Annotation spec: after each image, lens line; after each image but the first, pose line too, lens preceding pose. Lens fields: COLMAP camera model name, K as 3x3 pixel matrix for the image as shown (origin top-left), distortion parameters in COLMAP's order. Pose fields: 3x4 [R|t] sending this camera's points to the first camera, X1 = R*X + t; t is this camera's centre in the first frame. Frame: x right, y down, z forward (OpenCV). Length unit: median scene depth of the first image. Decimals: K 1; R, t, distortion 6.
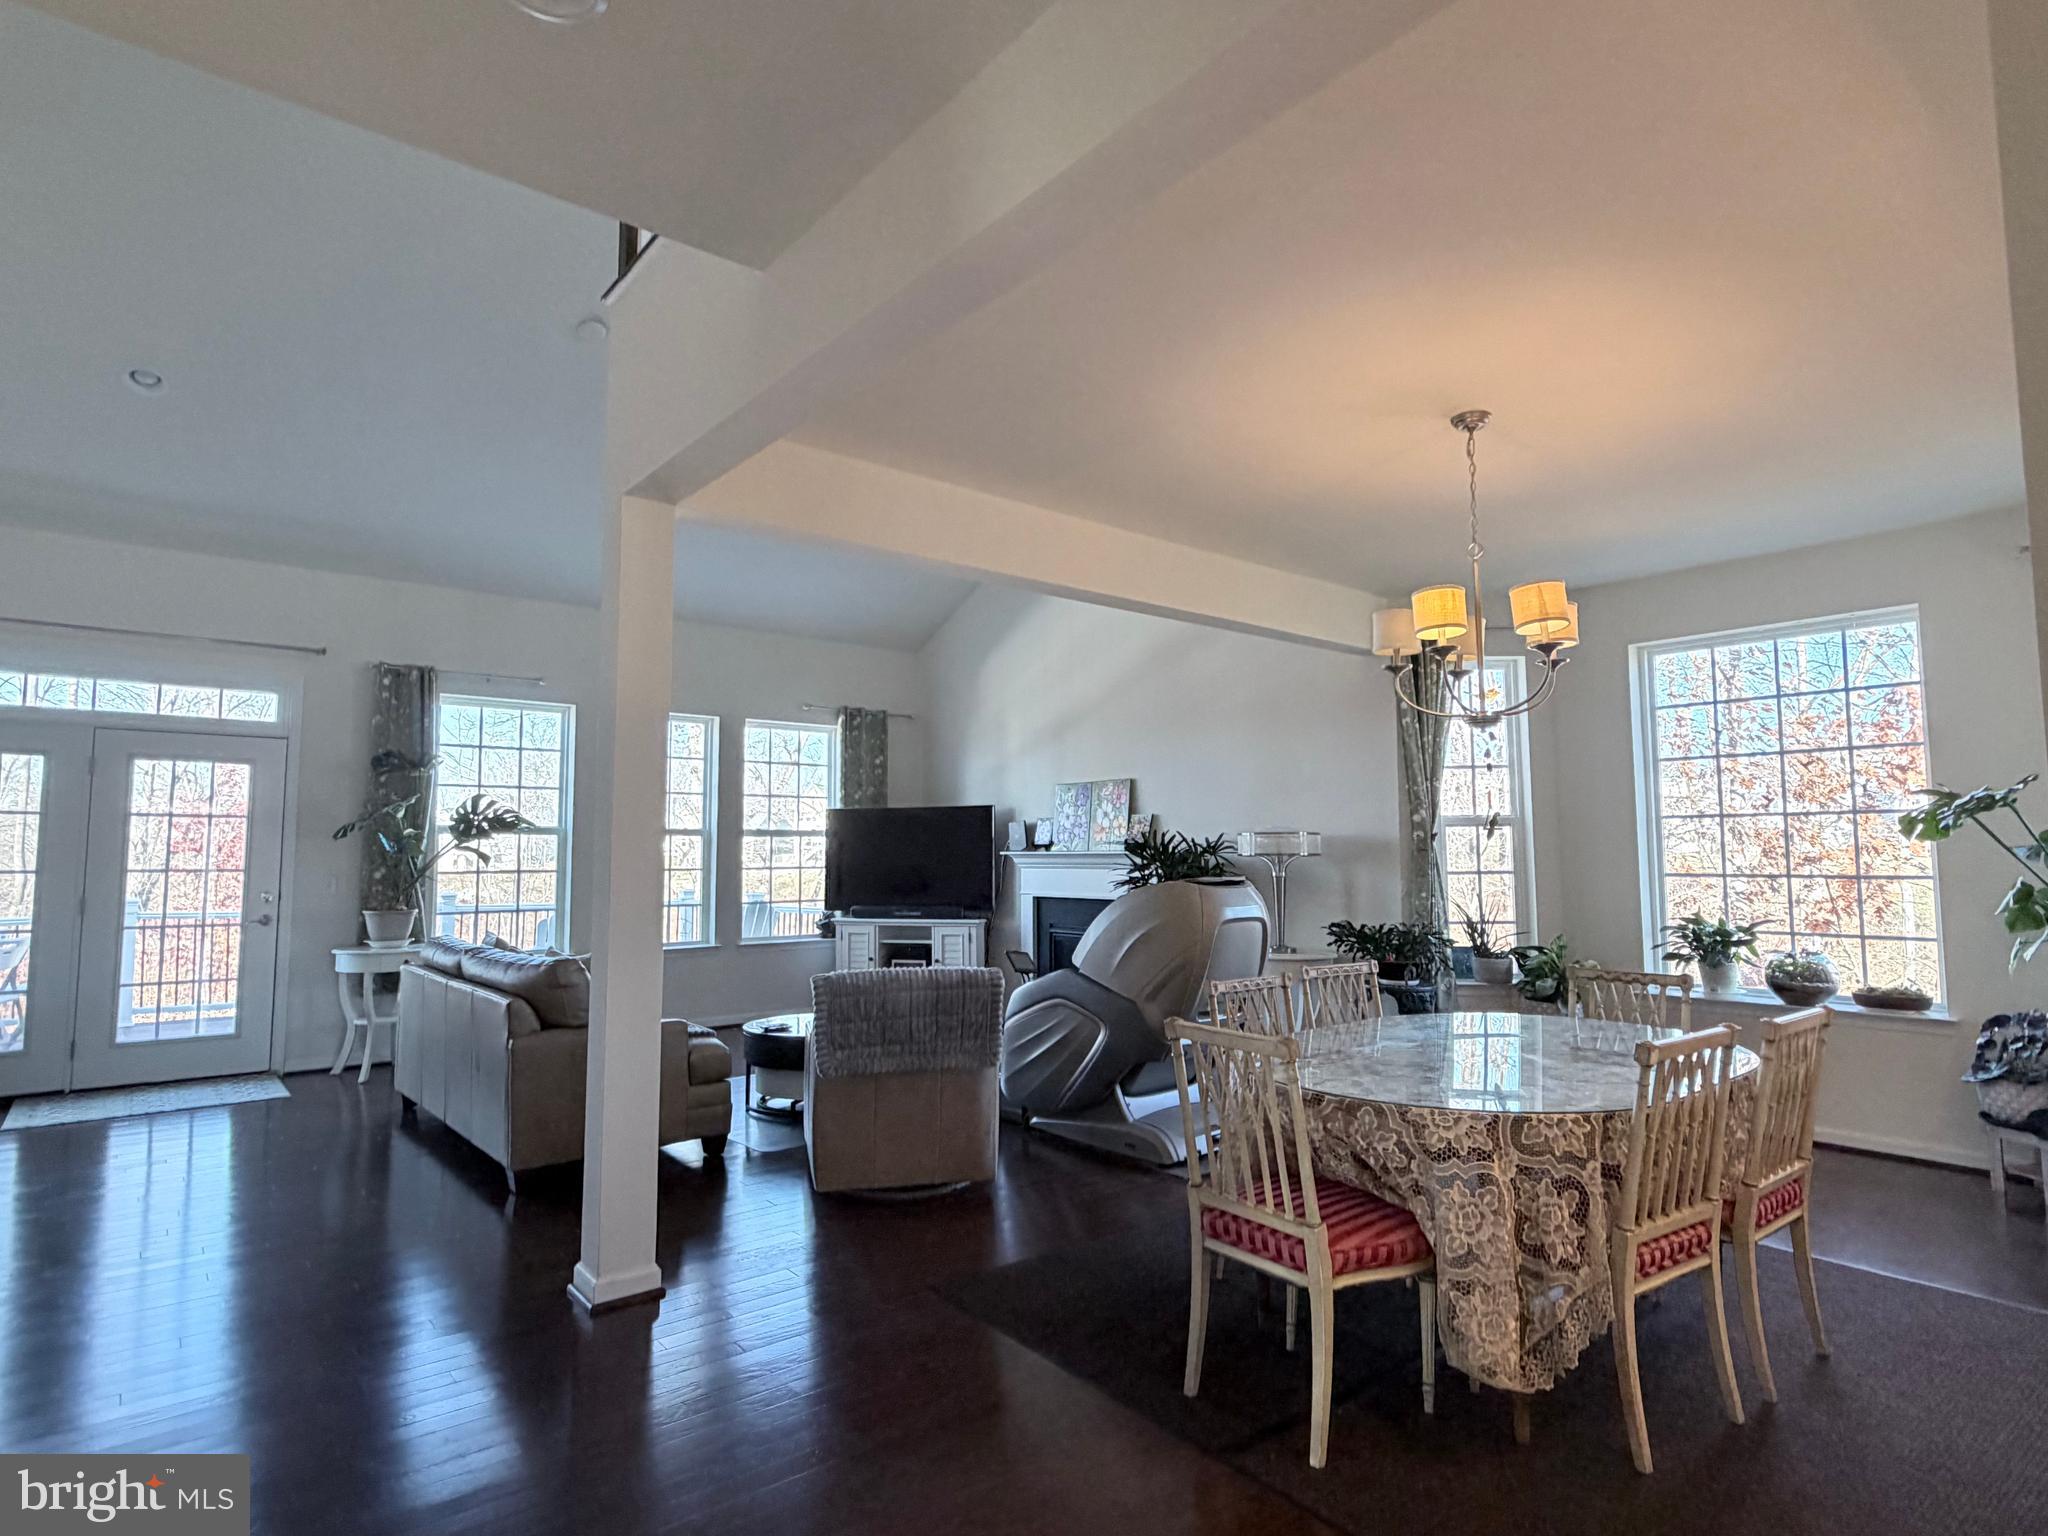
lens RADIAL K [[1088.9, 0, 1017.8], [0, 1088.9, 766.9], [0, 0, 1]] dist [-0.003035, 0.000204]
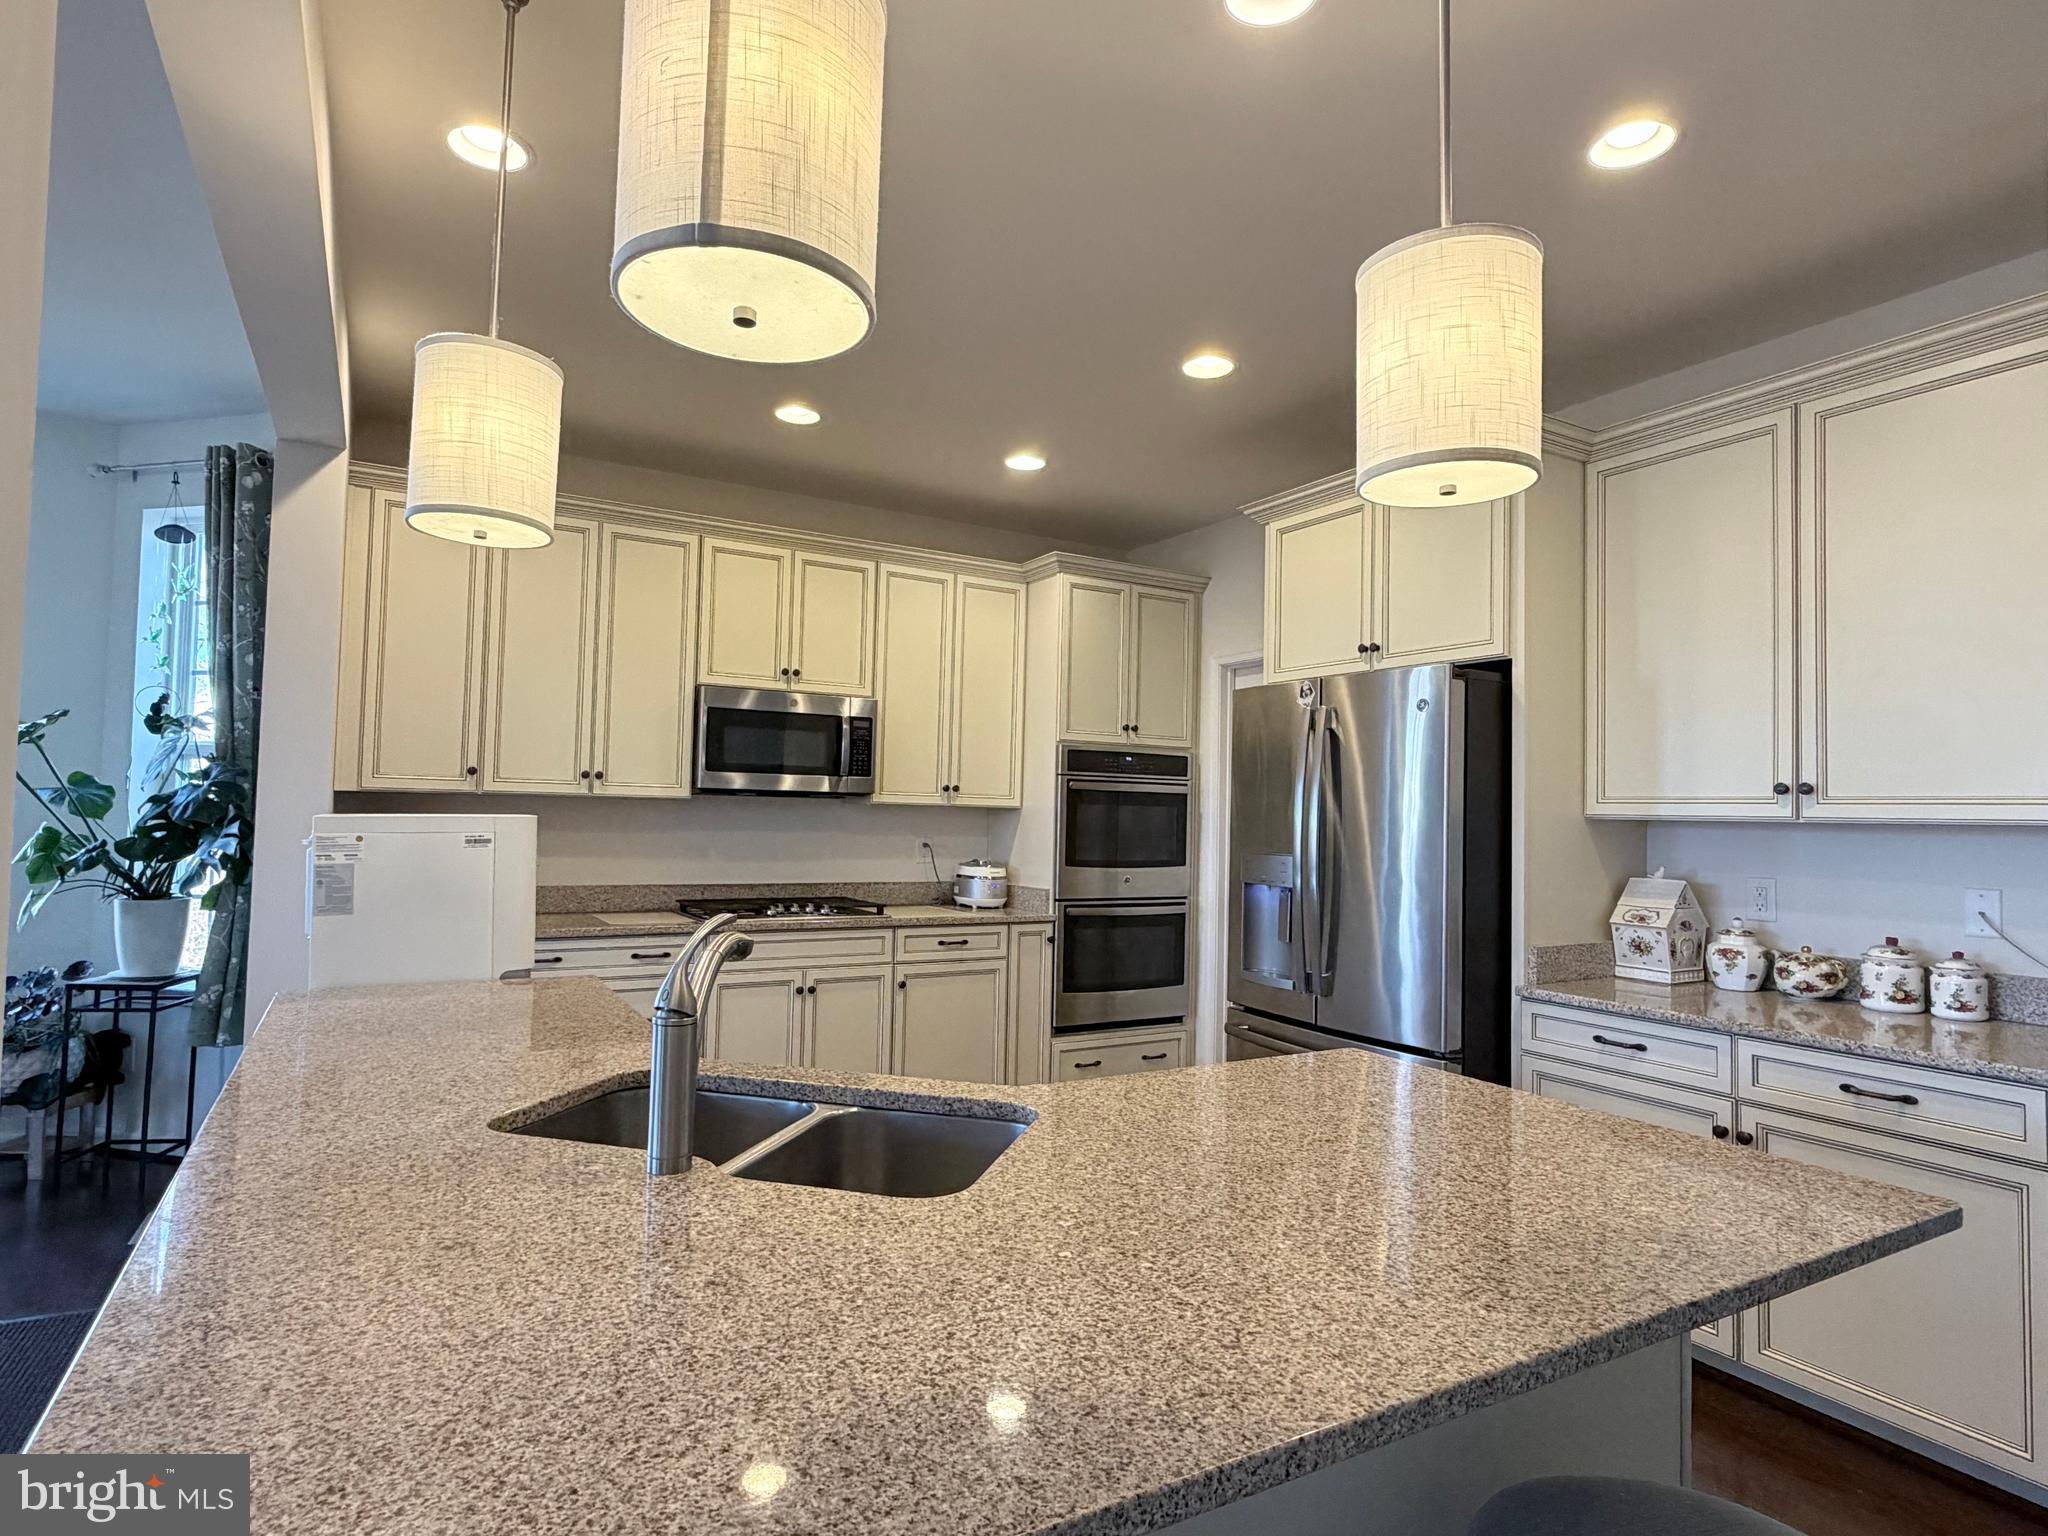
lens RADIAL K [[1101.9, 0, 1019.1], [0, 1101.9, 772.5], [0, 0, 1]] dist [-0.000342, 0.000872]
pose [[0.156902, 0.044003, 0.986633, 0.087262], [-0.103740, 0.994215, -0.027844, 0.001195], [-0.982151, -0.097984, 0.160559, 0.038035]]
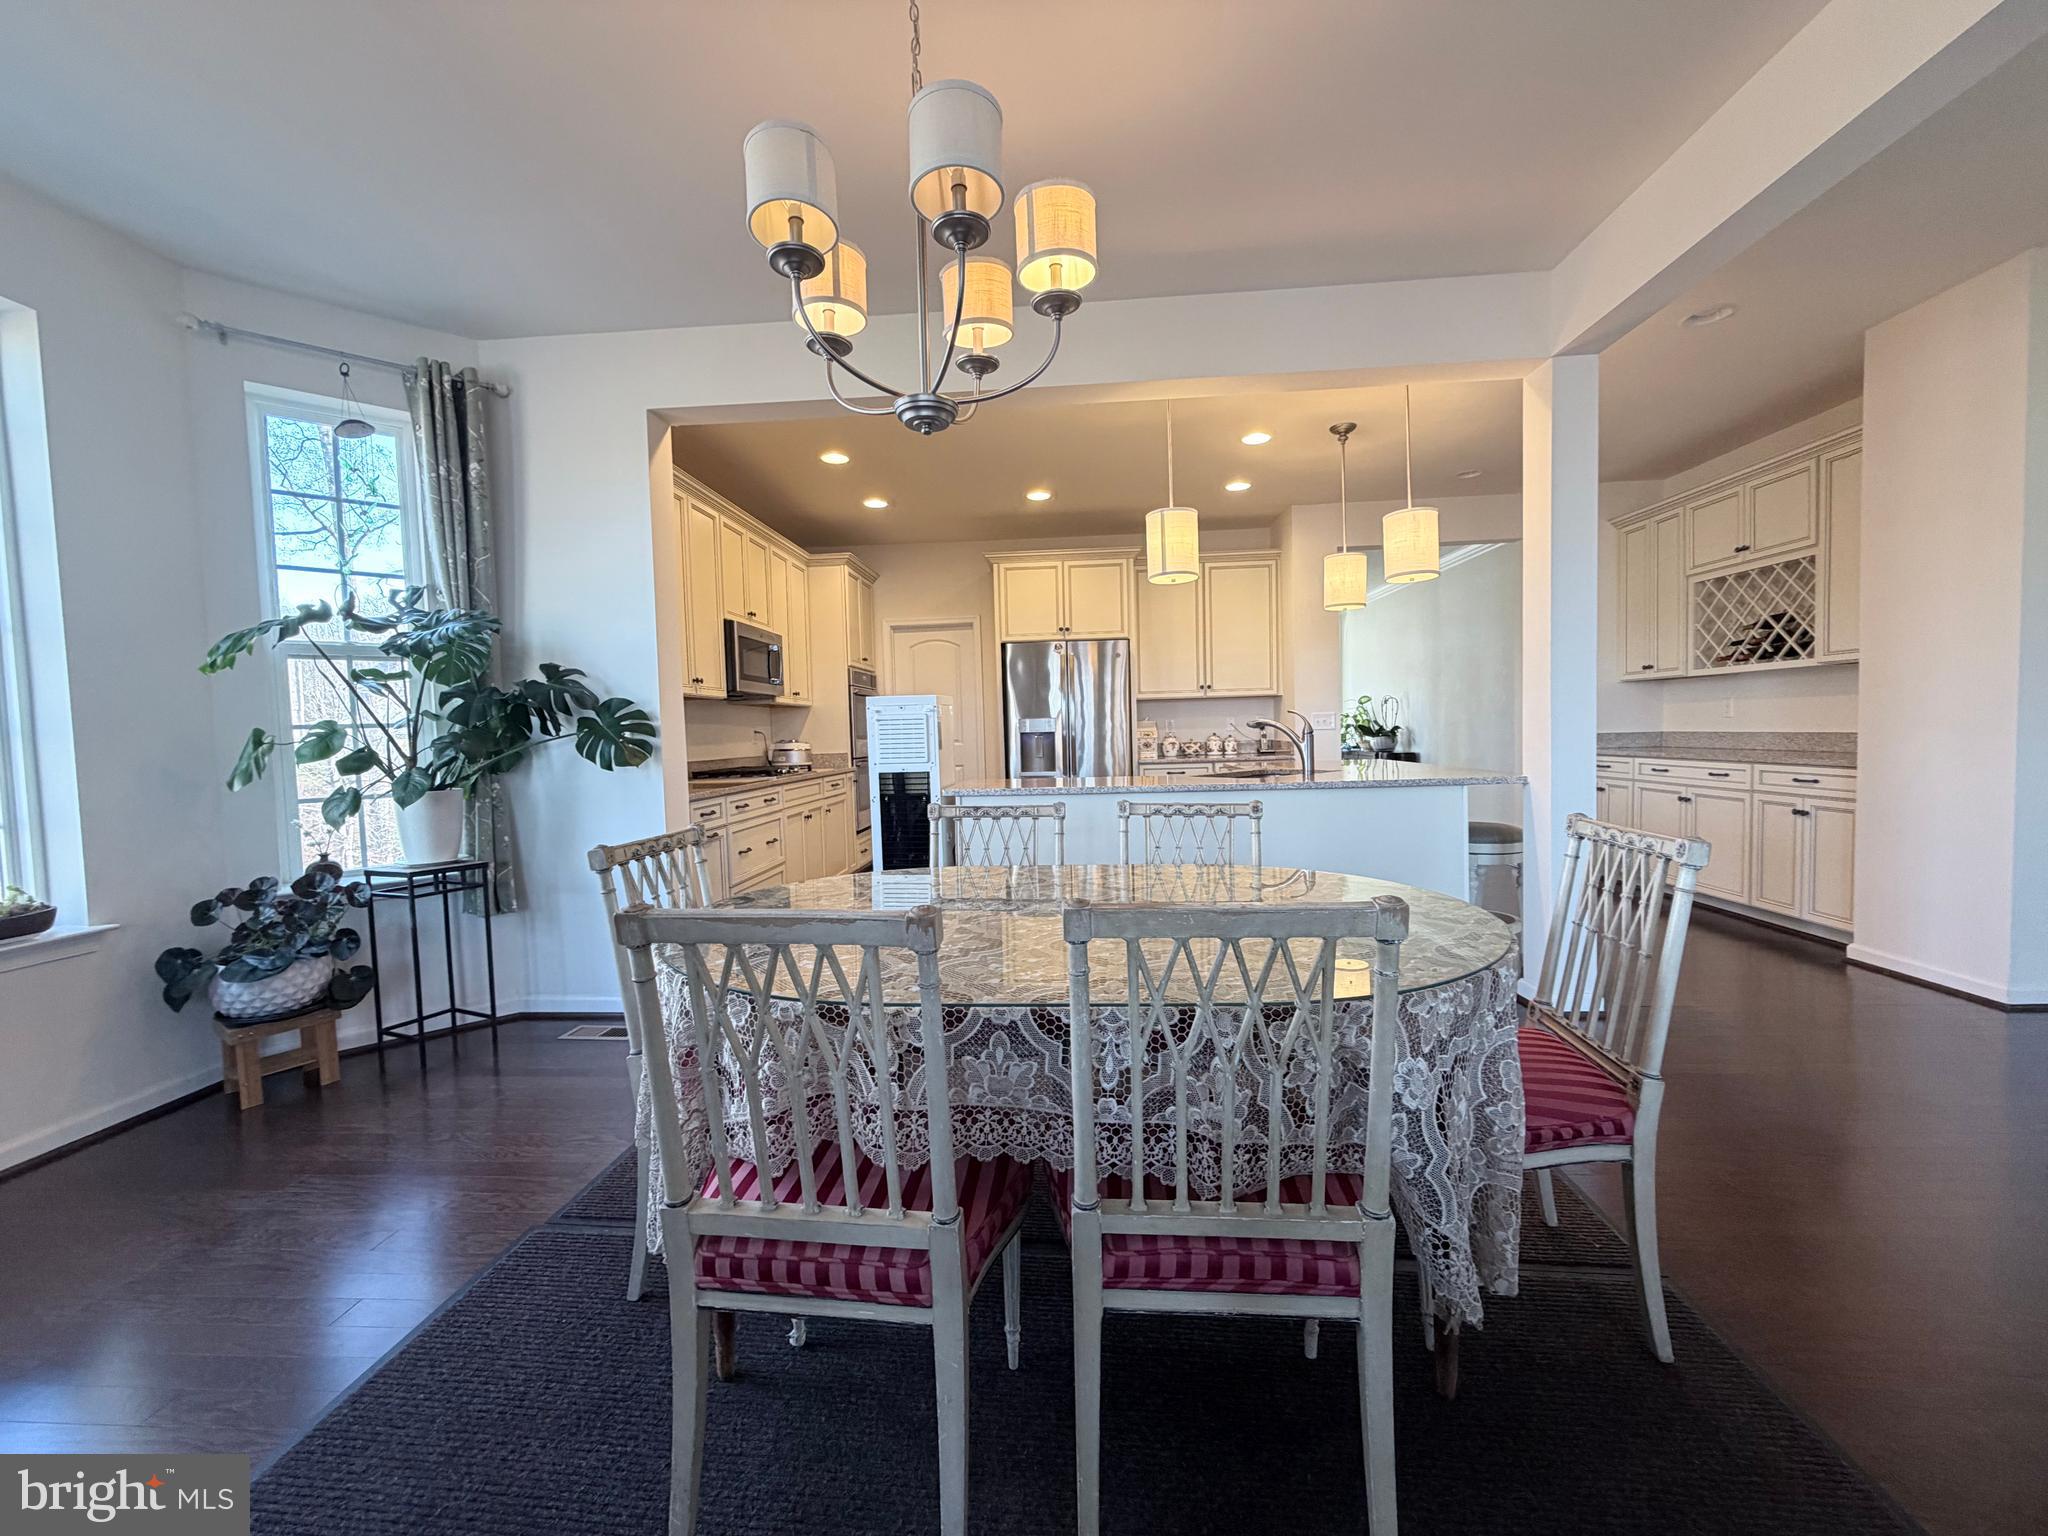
lens RADIAL K [[812.5, 0, 1020.0], [0, 812.5, 768.3], [0, 0, 1]] dist [0.000203, -0.000277]
pose [[-0.728911, -0.008787, 0.684552, 0.041599], [-0.026183, 0.999544, -0.015050, 0.079749], [-0.684108, -0.028893, -0.728809, 0.647609]]
